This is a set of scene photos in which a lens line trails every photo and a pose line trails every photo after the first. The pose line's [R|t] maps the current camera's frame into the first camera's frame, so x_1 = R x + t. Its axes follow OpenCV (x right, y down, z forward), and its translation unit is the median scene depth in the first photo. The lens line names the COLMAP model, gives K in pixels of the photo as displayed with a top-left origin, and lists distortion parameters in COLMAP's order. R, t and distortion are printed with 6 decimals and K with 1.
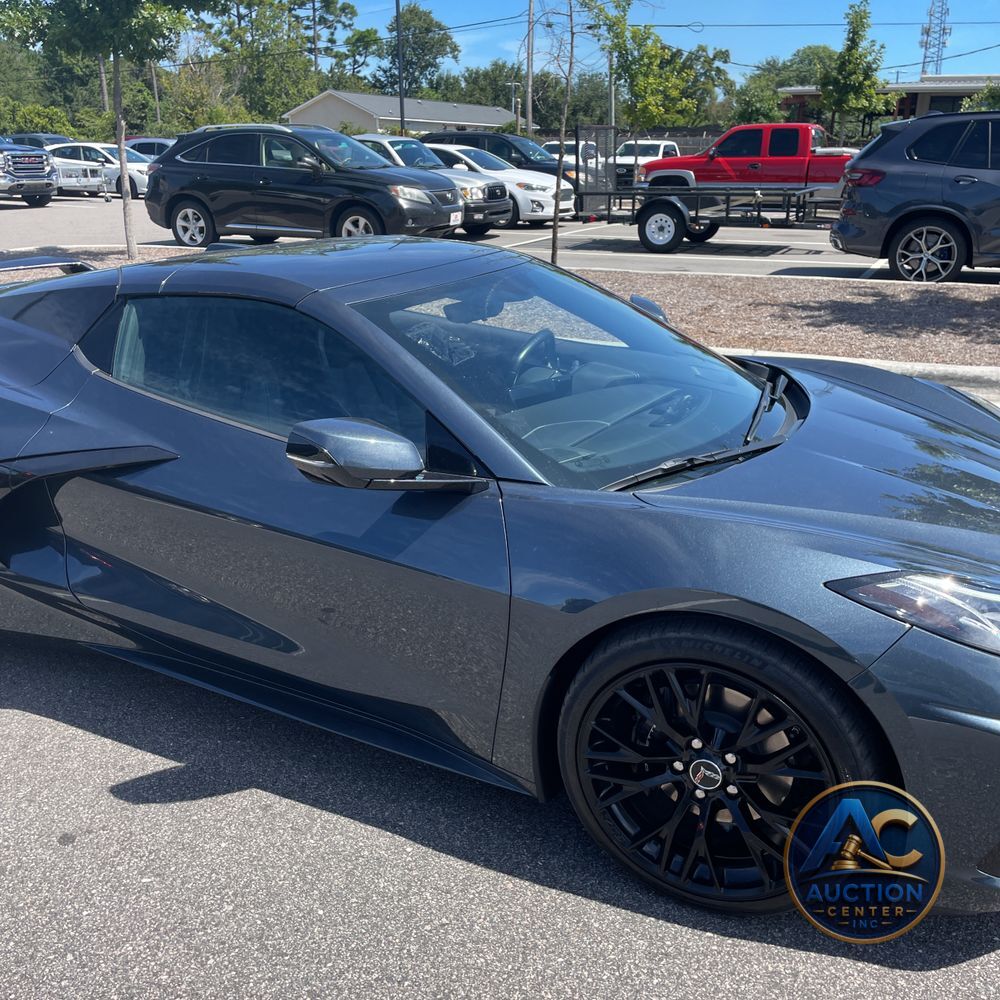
lens RADIAL K [[1010.2, 0, 508.1], [0, 1010.2, 497.6], [0, 0, 1]] dist [0.080238, -0.108881]
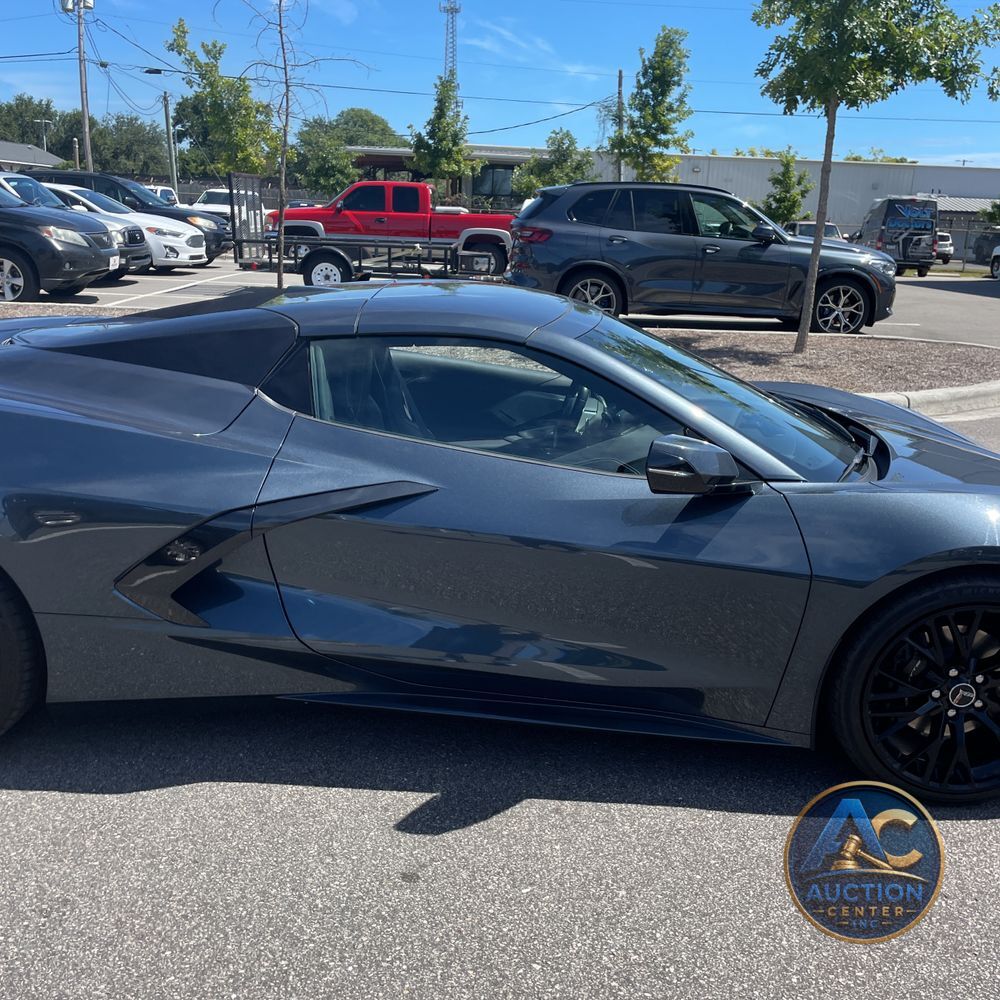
lens RADIAL K [[1010.2, 0, 508.1], [0, 1010.2, 497.6], [0, 0, 1]] dist [0.080238, -0.108881]
pose [[0.910574, -0.079025, 0.405722, -0.120074], [0.097768, 0.994879, -0.025647, 0.000423], [-0.401618, 0.063020, 0.913636, 0.006295]]
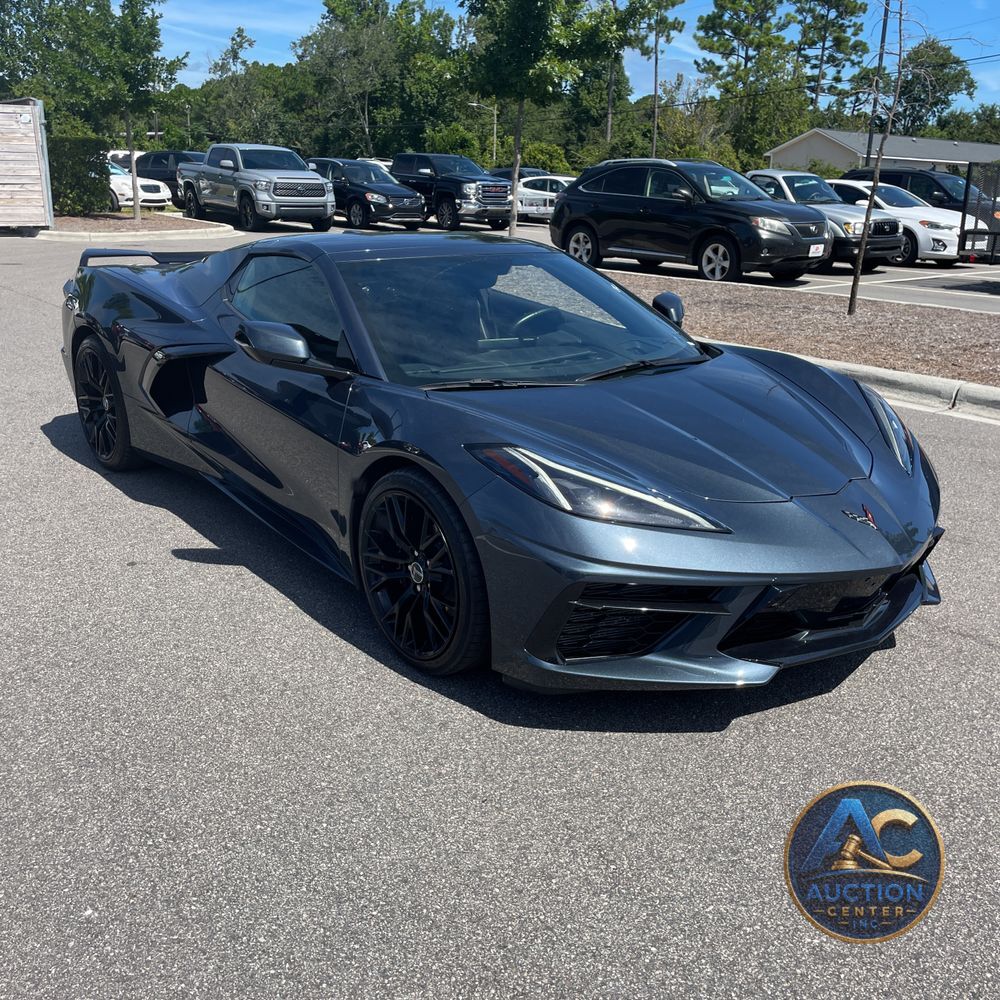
lens RADIAL K [[1001.2, 0, 504.1], [0, 1001.2, 516.1], [0, 0, 1]] dist [0.087762, -0.129789]
pose [[0.894631, 0.162011, -0.416399, 0.135279], [-0.168028, 0.985527, 0.022437, 0.019444], [0.414007, 0.049894, 0.908905, -0.045629]]
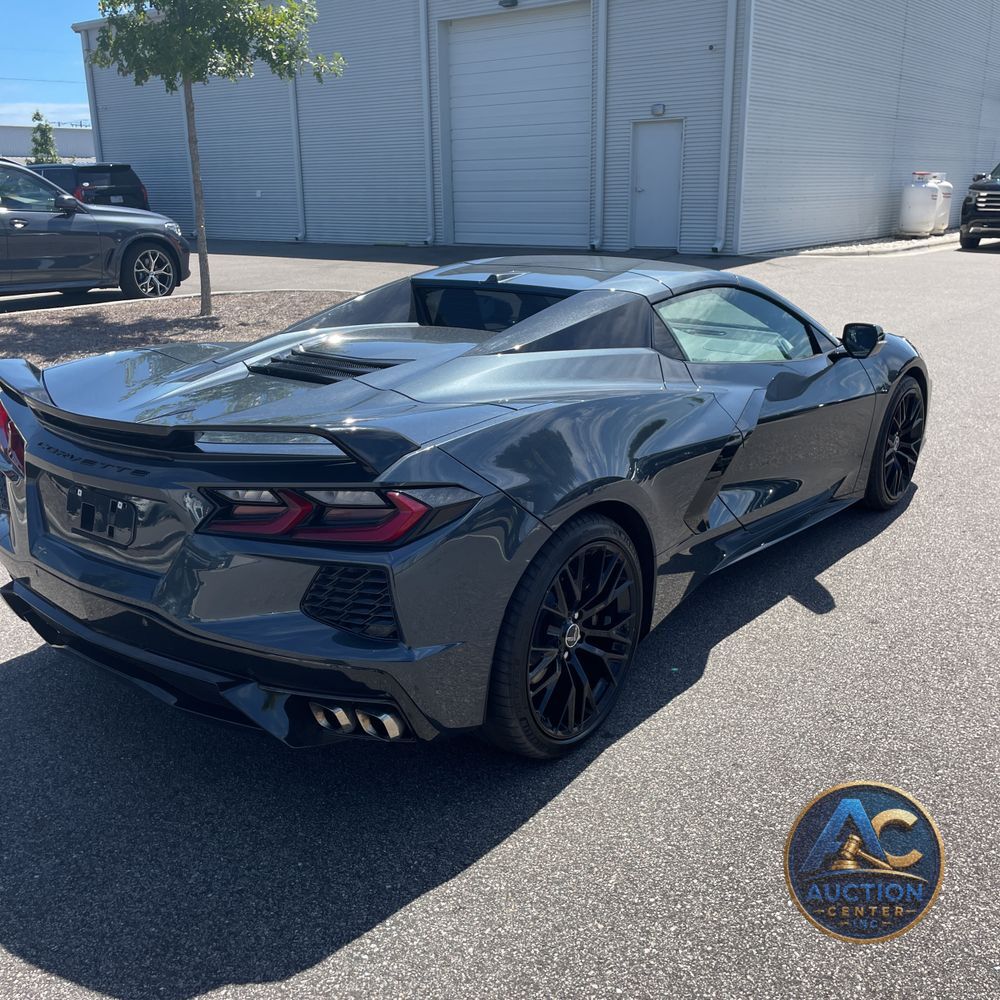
lens RADIAL K [[1012.3, 0, 506.9], [0, 1012.3, 504.6], [0, 0, 1]] dist [0.081177, -0.107549]
pose [[0.225946, -0.299036, 0.927106, -0.328964], [0.328267, 0.919426, 0.216556, -0.059496], [-0.917164, 0.255408, 0.305904, 0.167368]]
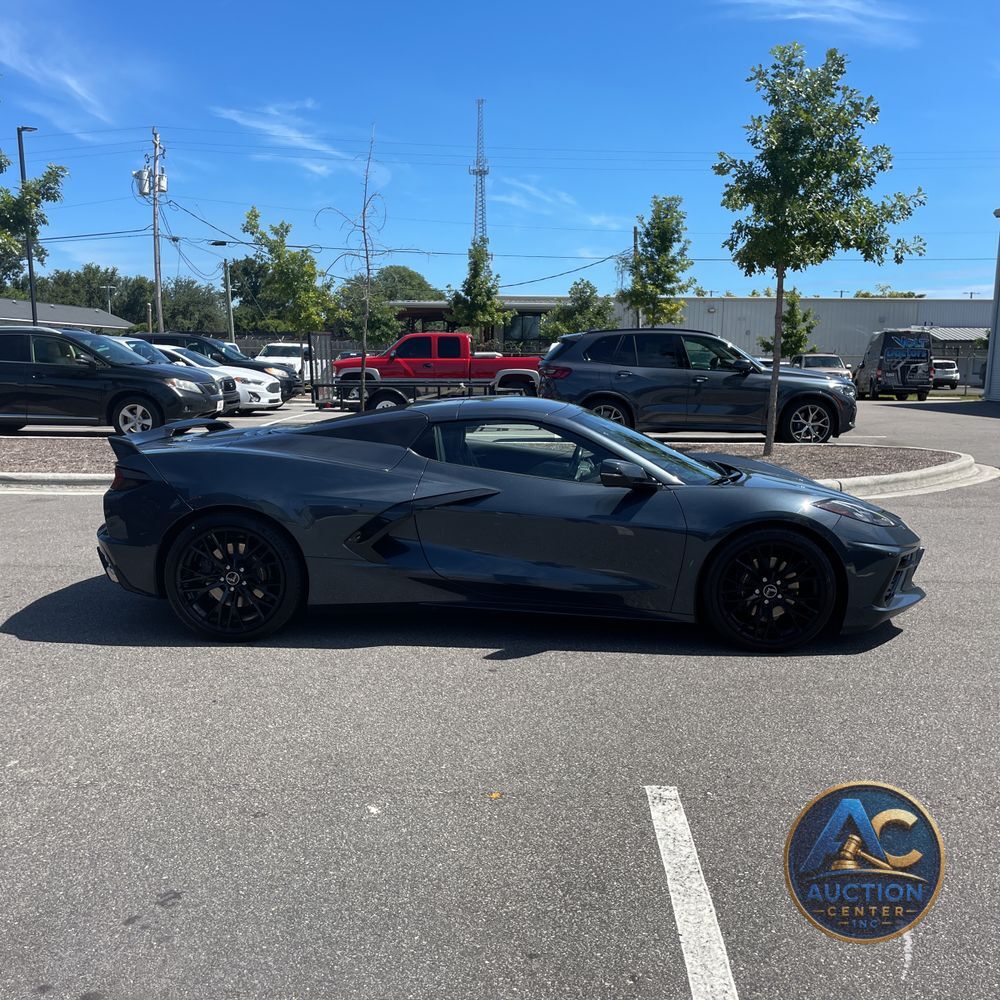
lens RADIAL K [[1001.2, 0, 504.1], [0, 1001.2, 516.1], [0, 0, 1]] dist [0.087762, -0.129789]
pose [[0.924243, -0.056000, 0.377676, -0.193953], [0.117977, 0.982665, -0.143005, 0.053533], [-0.363120, 0.176728, 0.914828, -0.153606]]
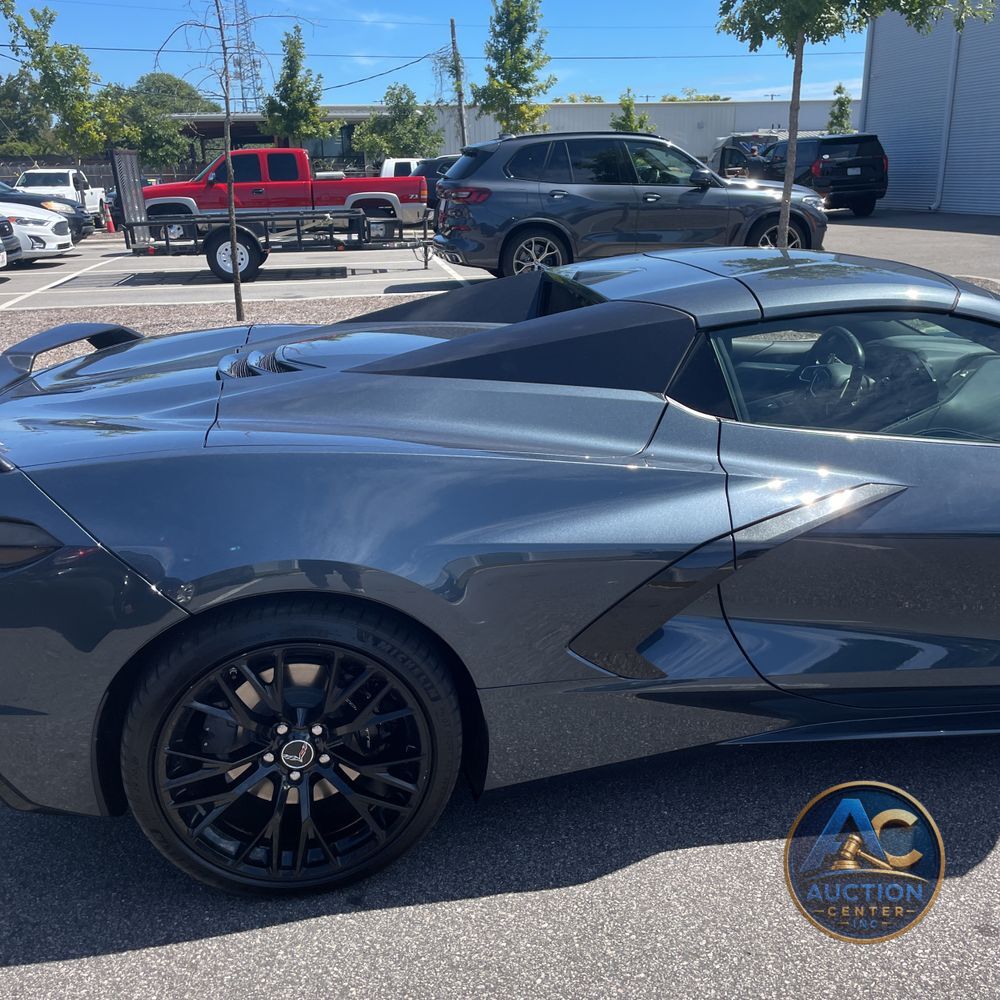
lens RADIAL K [[1012.3, 0, 506.9], [0, 1012.3, 504.6], [0, 0, 1]] dist [0.081177, -0.107549]
pose [[0.826213, -0.197216, 0.527710, -0.194902], [0.207364, 0.977420, 0.040621, -0.024095], [-0.523805, 0.075866, 0.848453, 0.074184]]
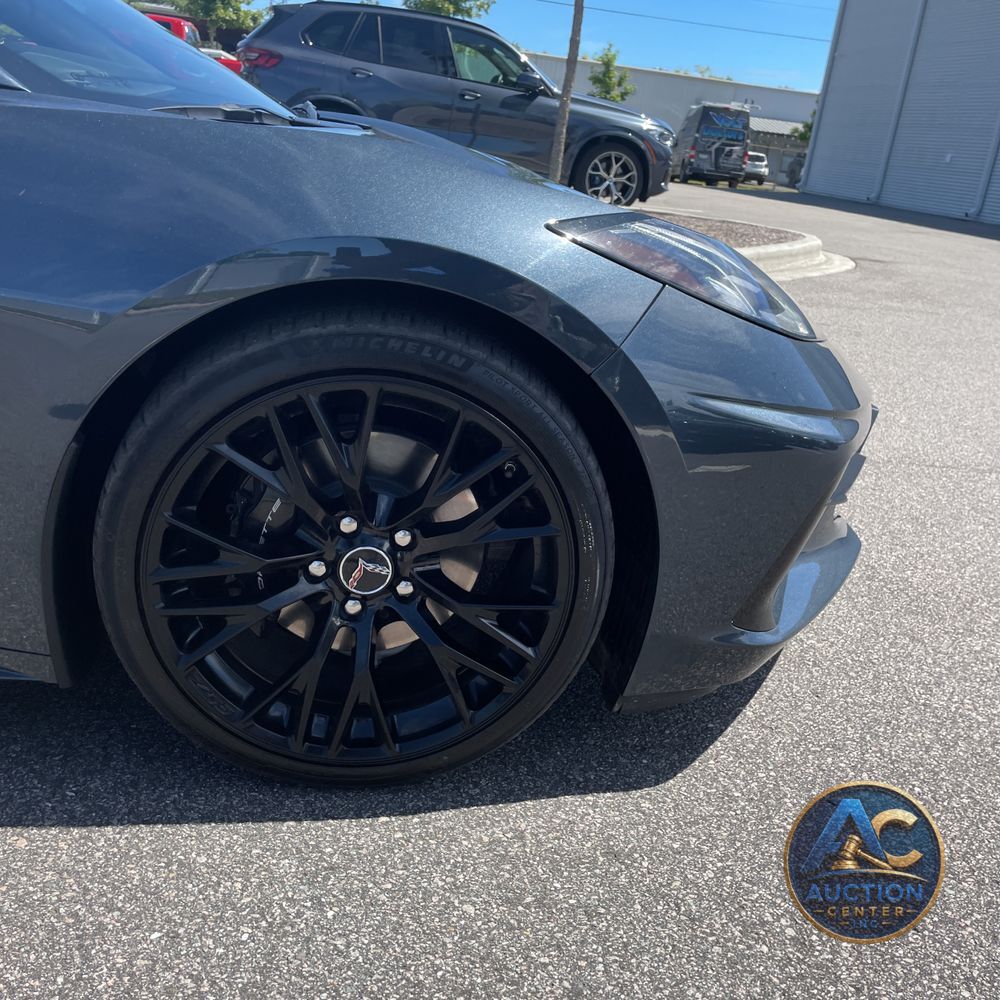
lens RADIAL K [[1010.2, 0, 508.1], [0, 1010.2, 497.6], [0, 0, 1]] dist [0.080238, -0.108881]
pose [[0.833255, -0.096504, 0.544402, -0.009742], [0.067899, 0.995057, 0.072464, 0.027404], [-0.548704, -0.023416, 0.835689, 0.063313]]
